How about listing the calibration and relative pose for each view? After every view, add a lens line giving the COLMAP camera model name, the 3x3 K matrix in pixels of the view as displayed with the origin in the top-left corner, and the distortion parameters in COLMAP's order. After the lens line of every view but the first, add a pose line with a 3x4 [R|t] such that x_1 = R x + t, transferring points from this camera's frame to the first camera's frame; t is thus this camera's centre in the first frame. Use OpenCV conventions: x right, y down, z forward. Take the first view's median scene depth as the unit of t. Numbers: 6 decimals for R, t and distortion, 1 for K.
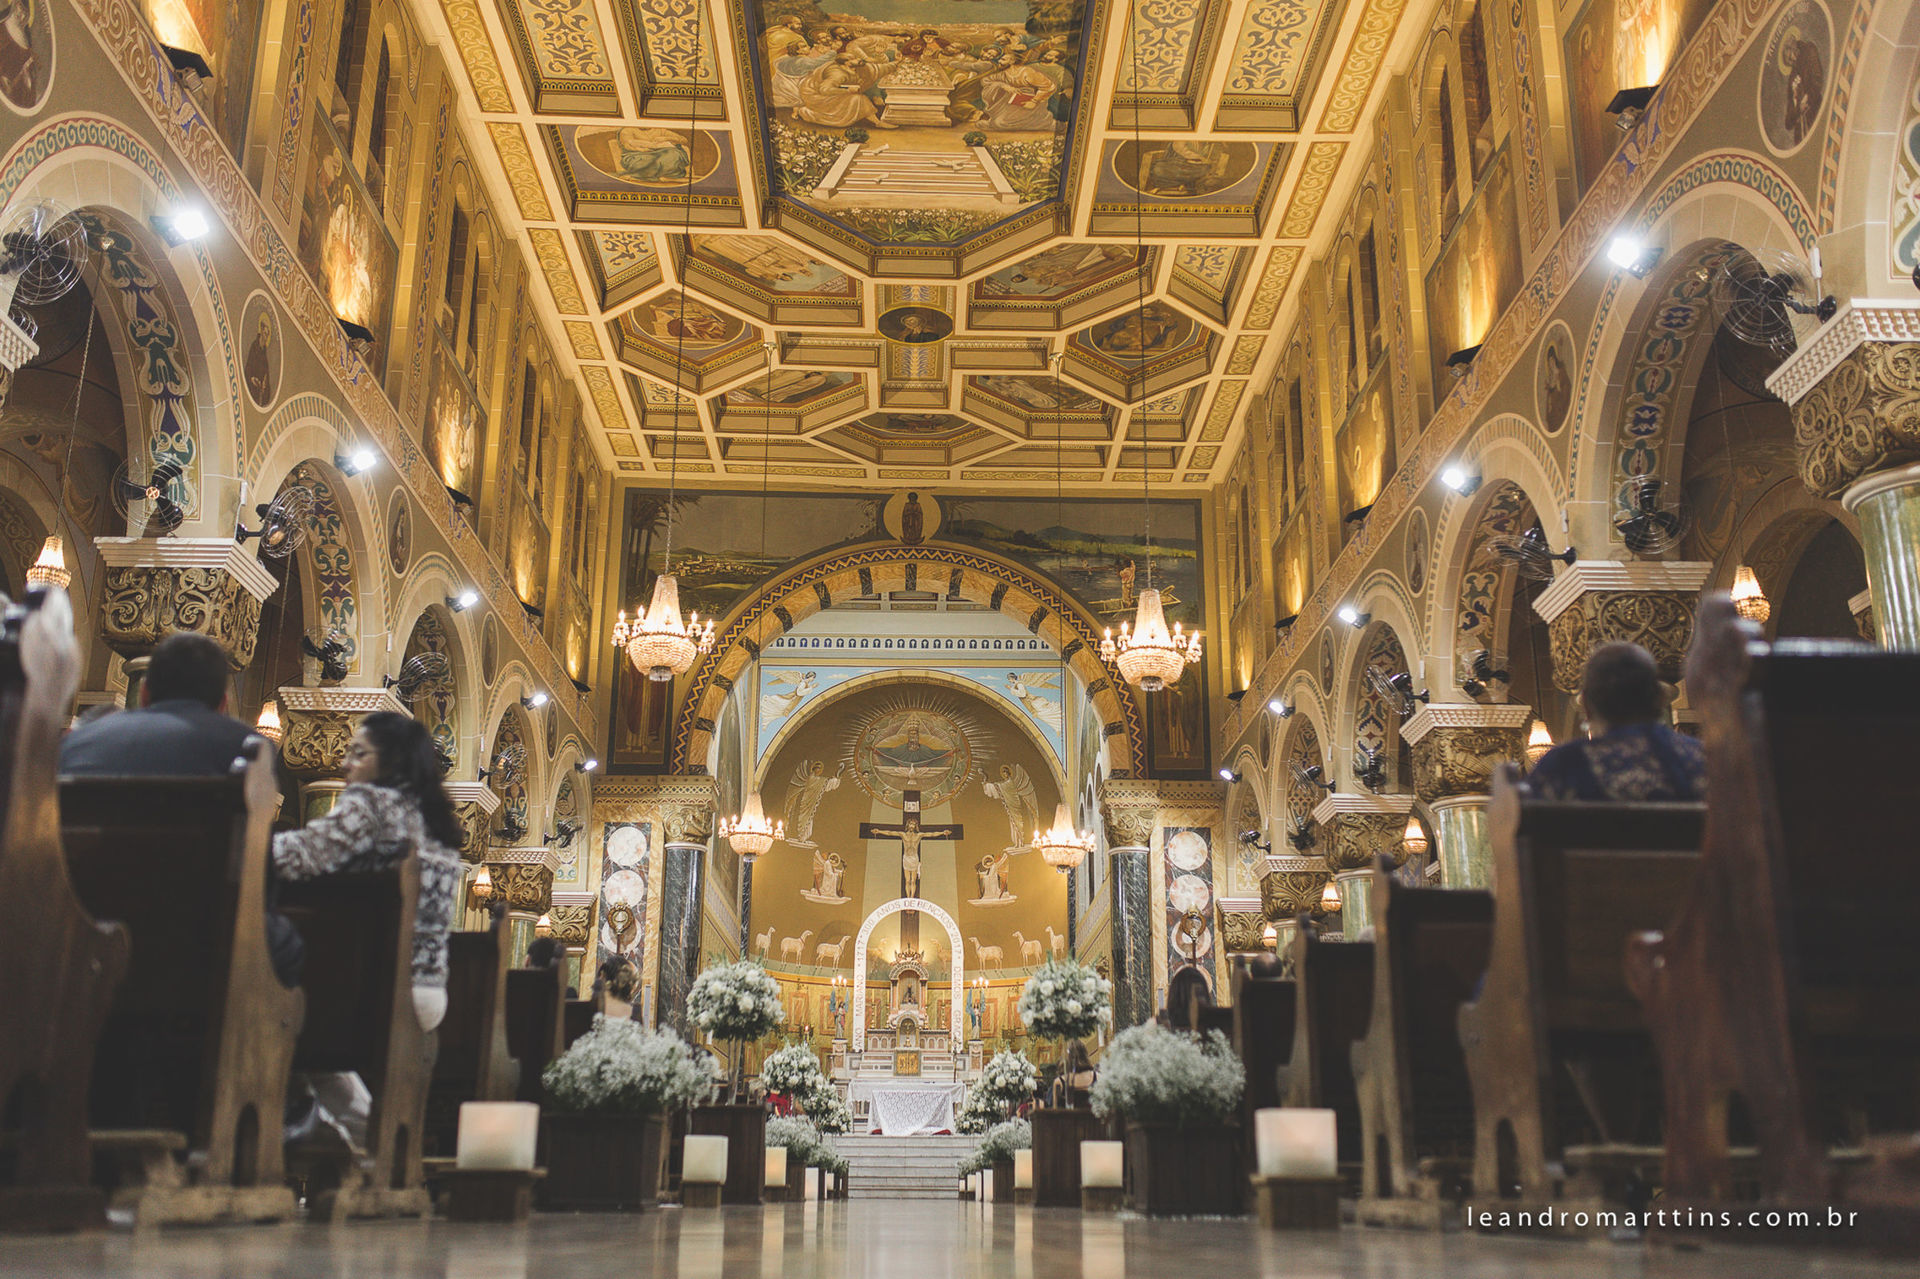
lens RADIAL K [[1802.9, 0, 963.6], [0, 1802.9, 635.4], [0, 0, 1]] dist [-0.003087, 0.000000]
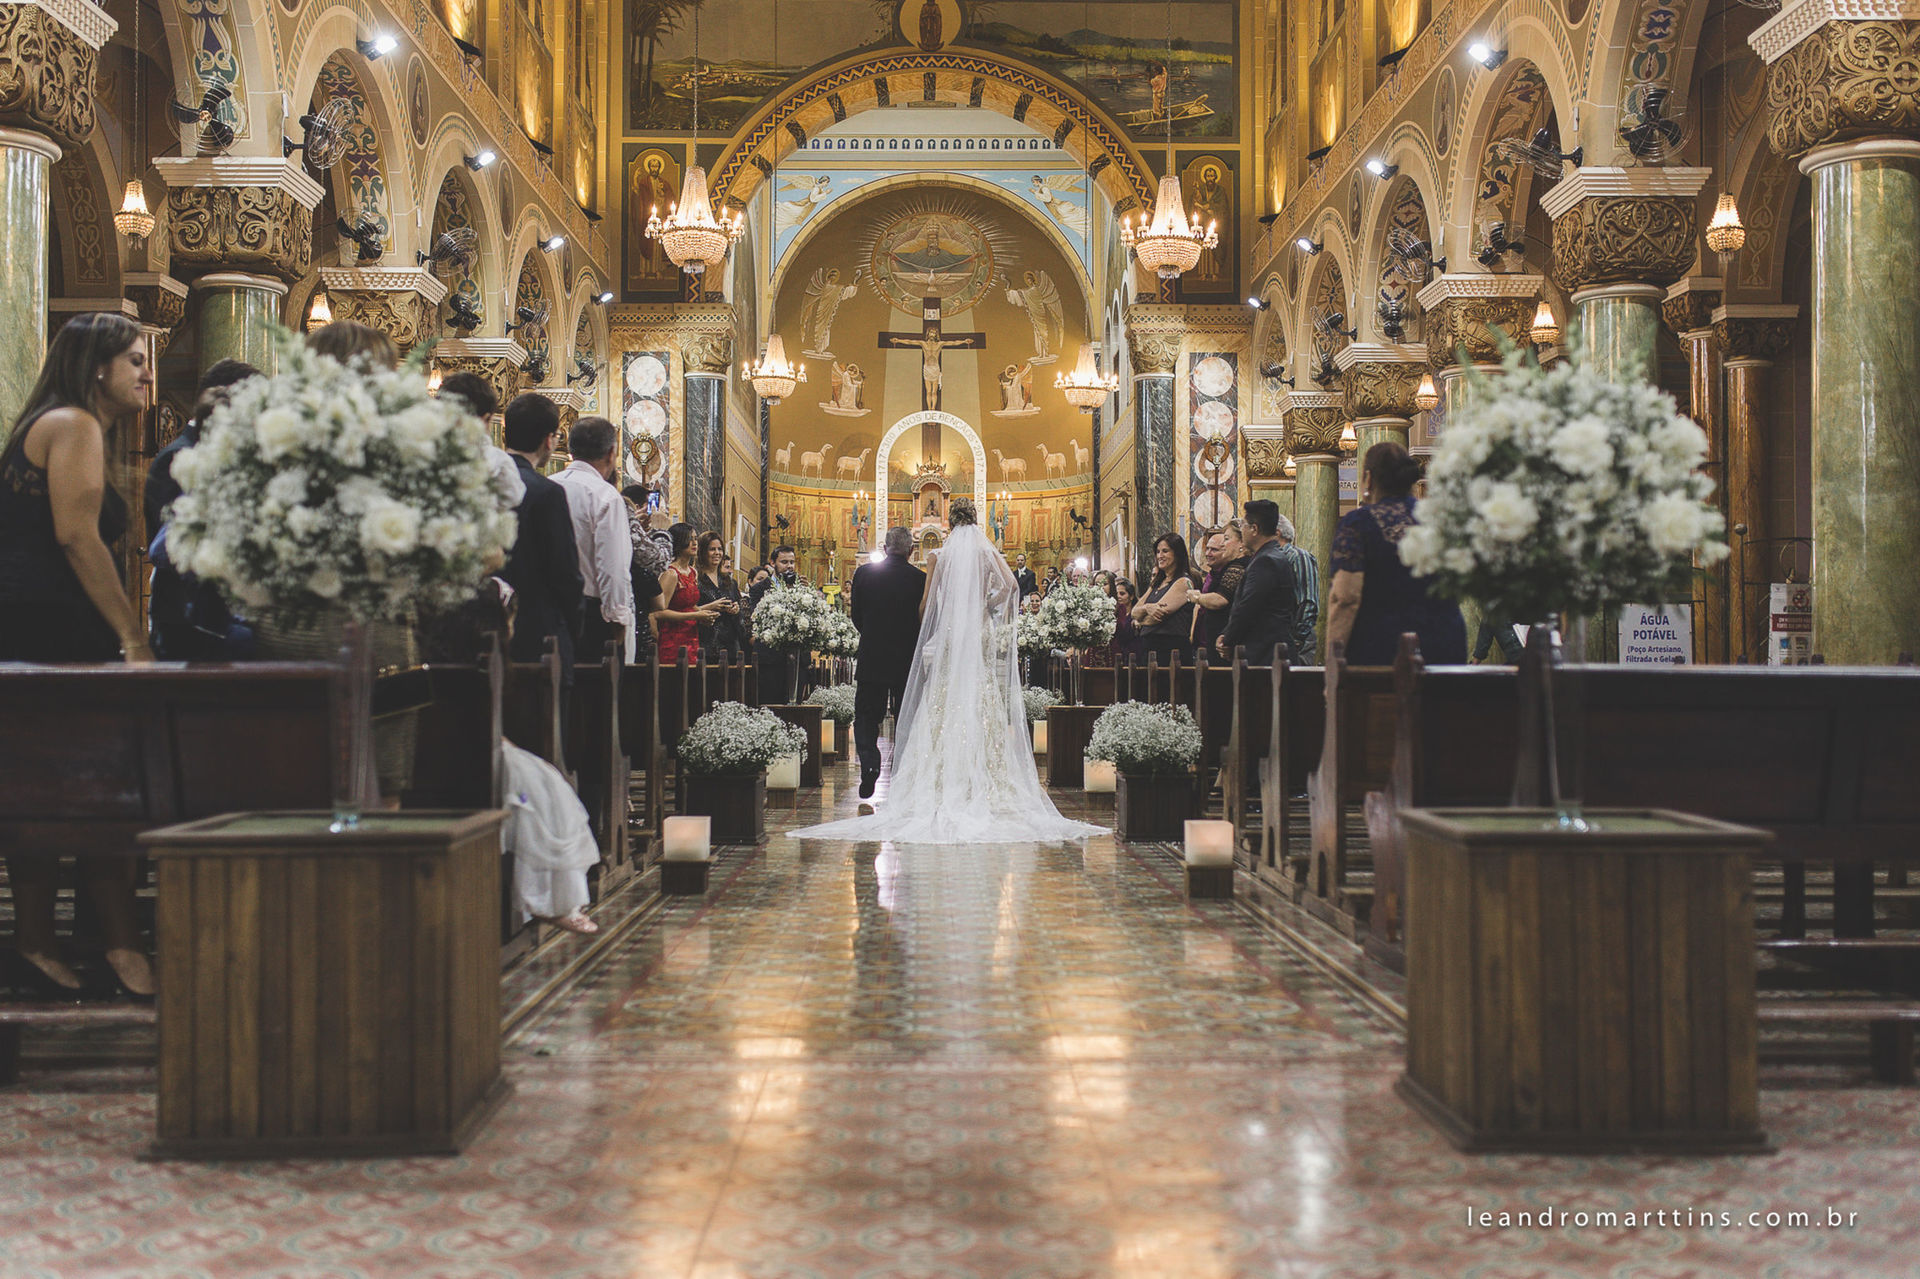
lens RADIAL K [[1995.1, 0, 962.5], [0, 1995.1, 646.5], [0, 0, 1]] dist [-0.020170, 0.000000]
pose [[0.999921, -0.003822, -0.011940, -0.000654], [0.007114, 0.957197, 0.289350, -0.056494], [0.010323, -0.289412, 0.957149, -0.088721]]
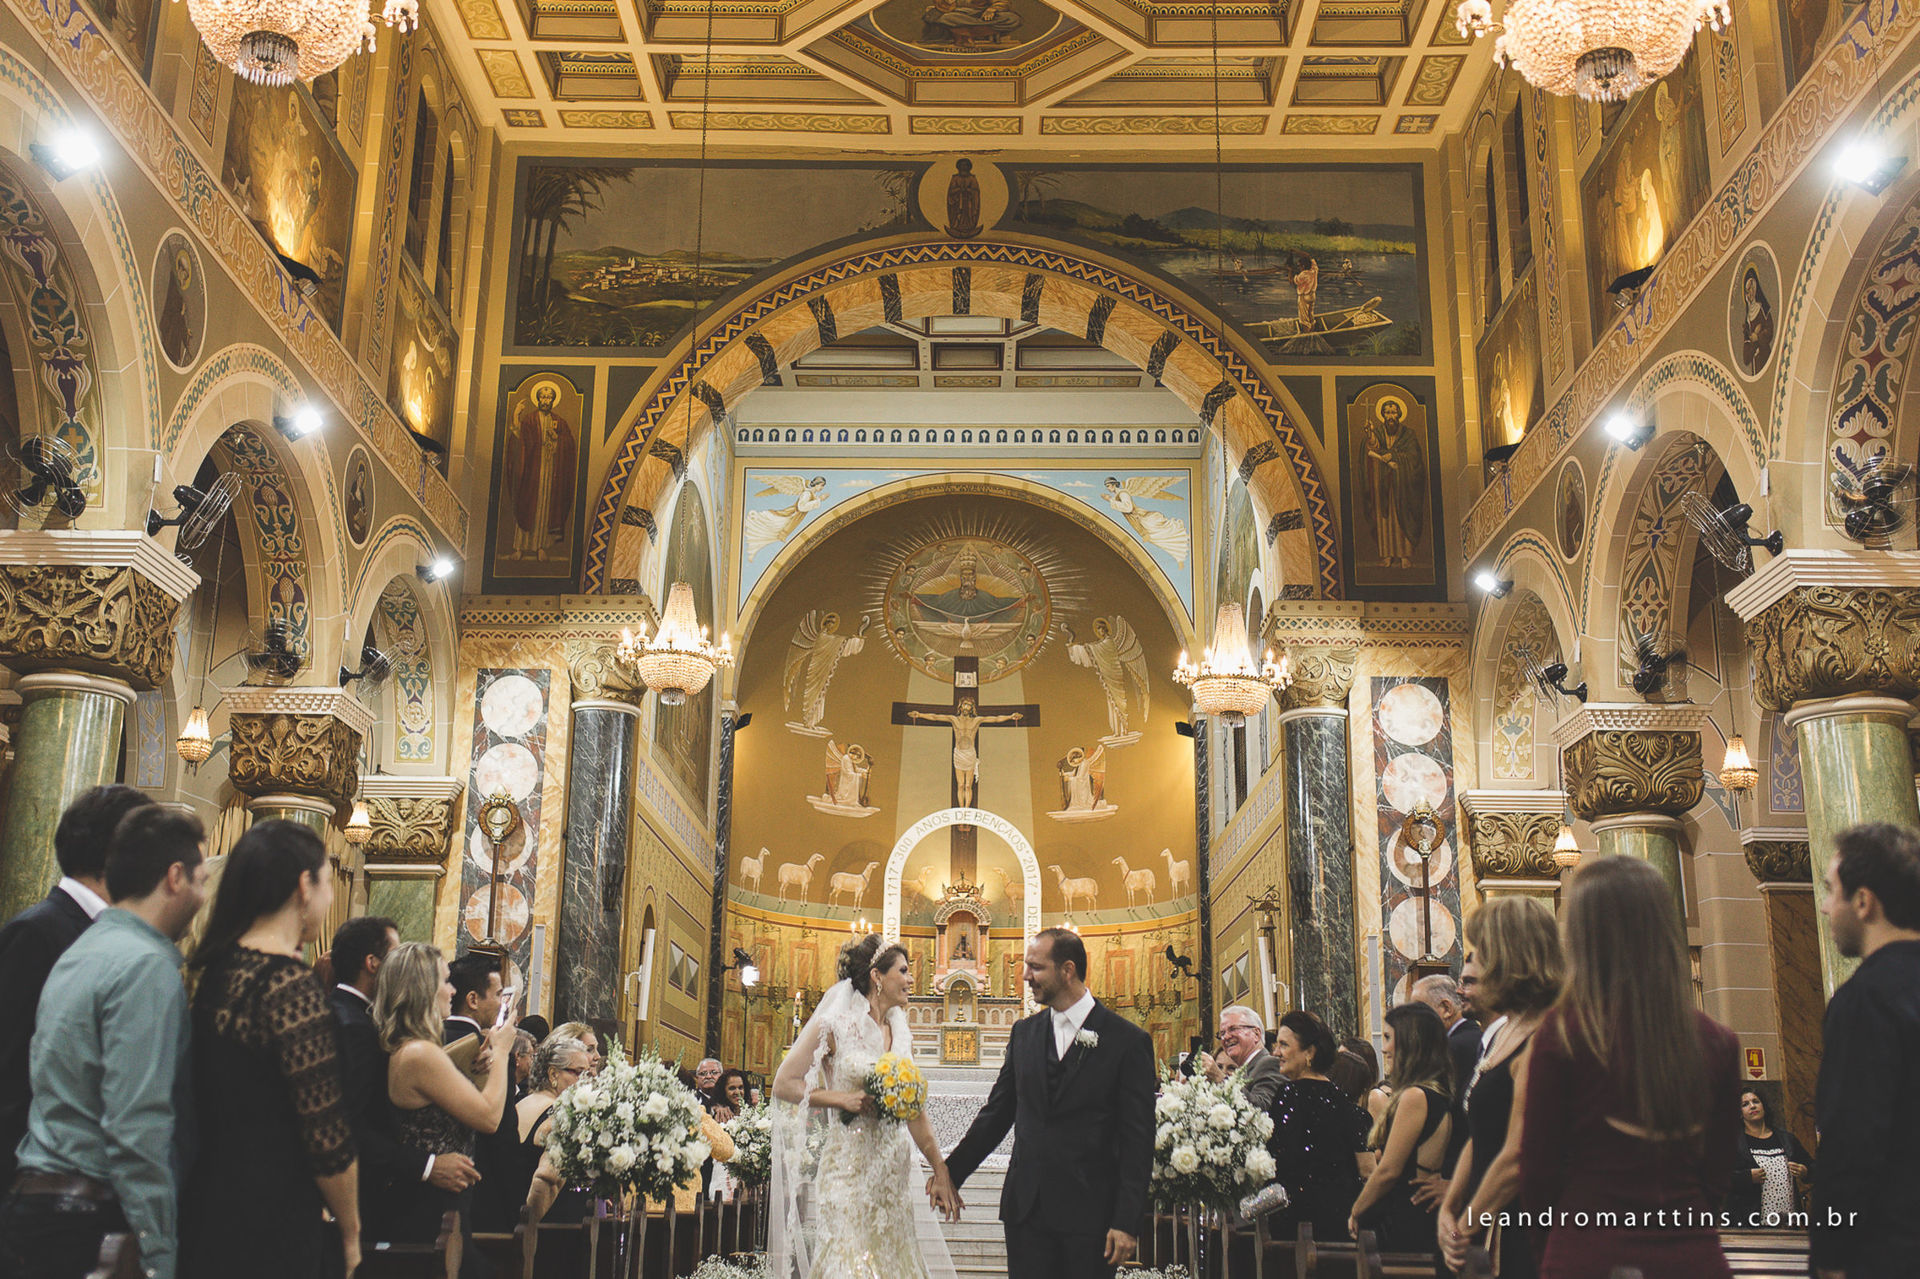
lens RADIAL K [[1893.6, 0, 913.3], [0, 1893.6, 617.5], [0, 0, 1]] dist [-0.006845, 0.000000]
pose [[0.998227, -0.002513, -0.059476, -0.007120], [0.003800, 0.999761, 0.021540, 0.072633], [0.059408, -0.021728, 0.997997, 0.349959]]
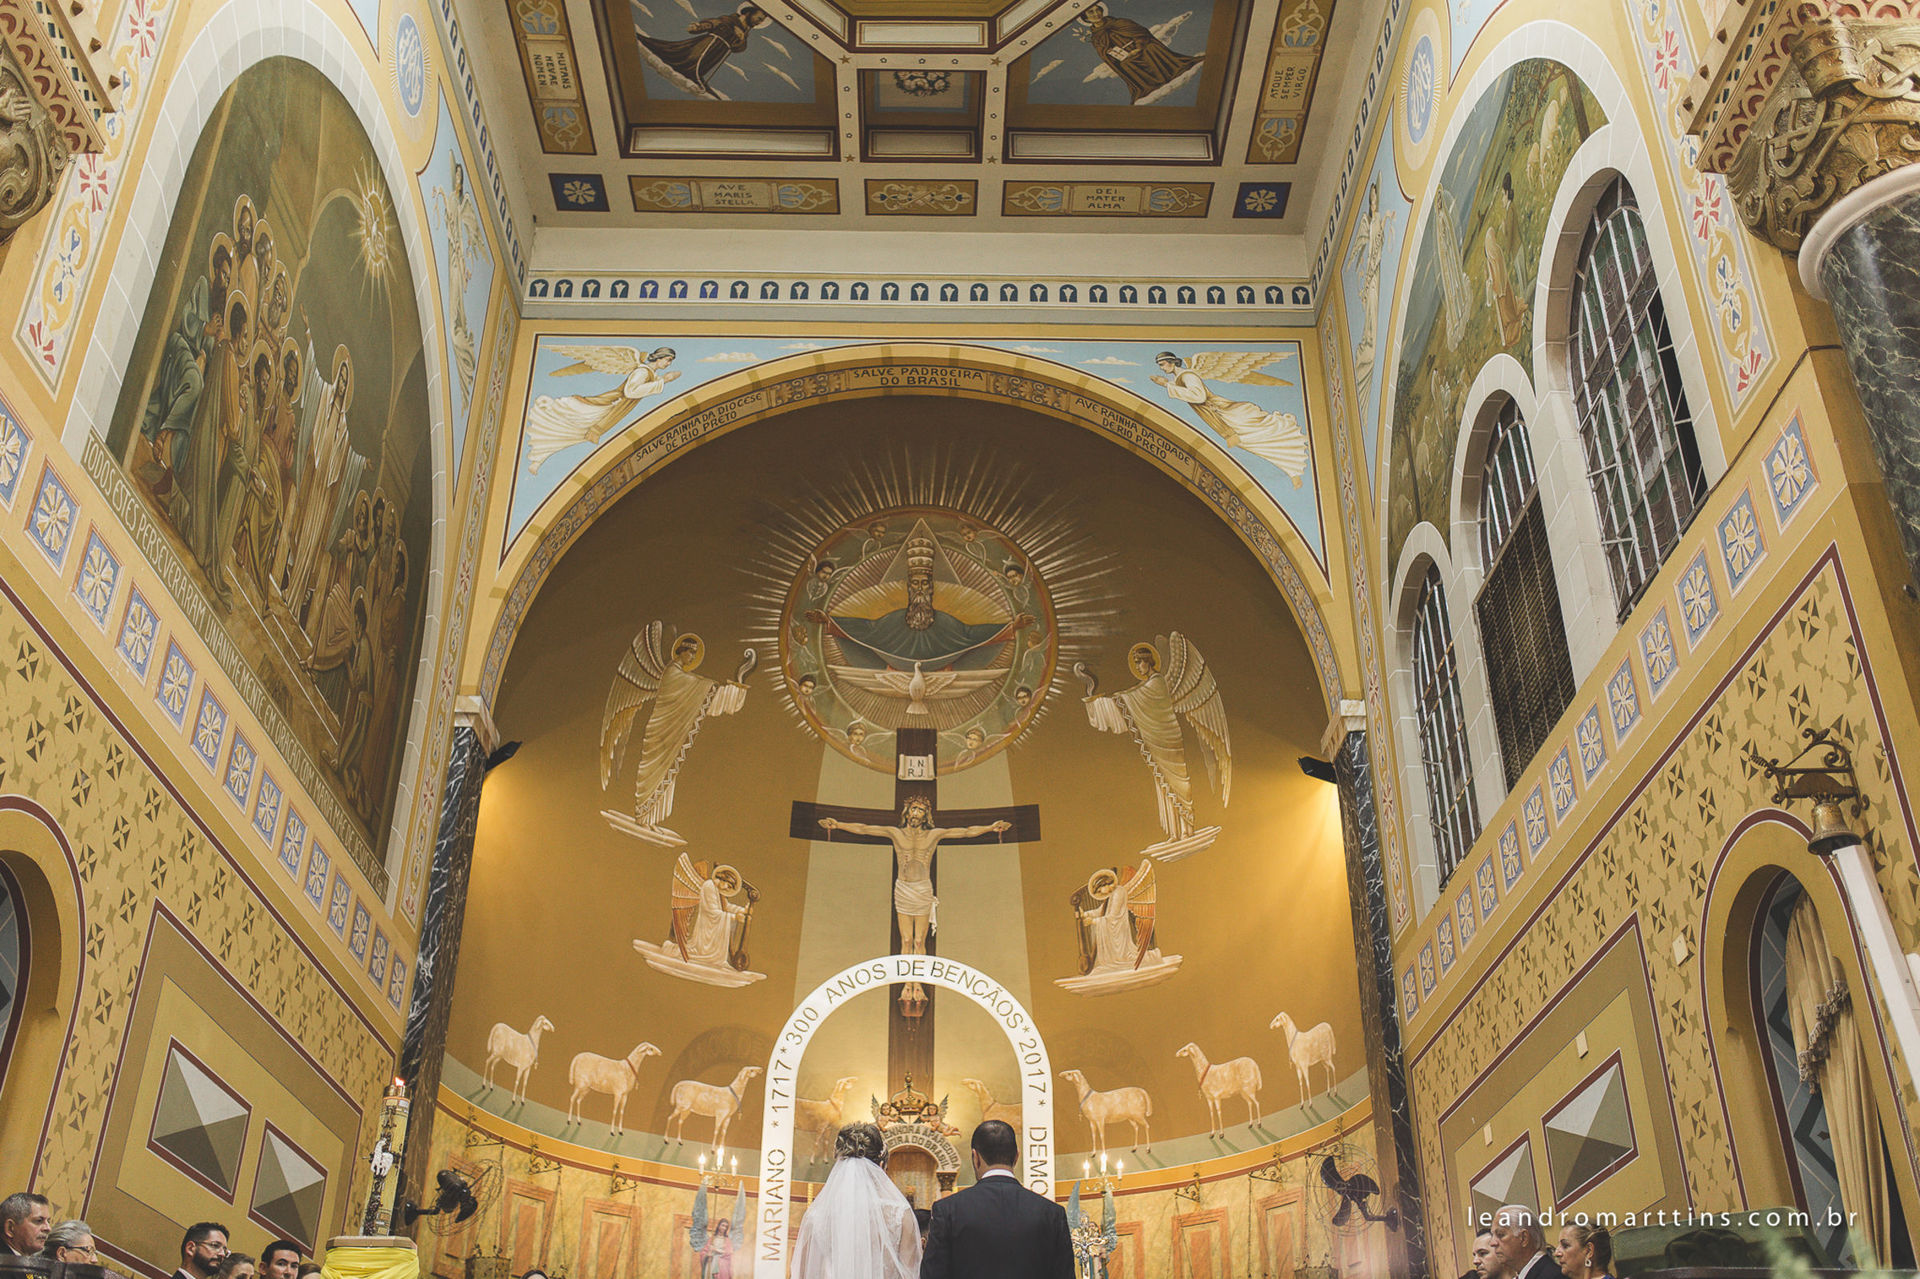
lens RADIAL K [[1802.9, 0, 953.8], [0, 1802.9, 646.6], [0, 0, 1]] dist [-0.003087, 0.000000]
pose [[0.999948, -0.006145, -0.008172, -0.021687], [0.004238, 0.976444, -0.215727, 0.210175], [0.009306, 0.215681, 0.976419, 0.772165]]
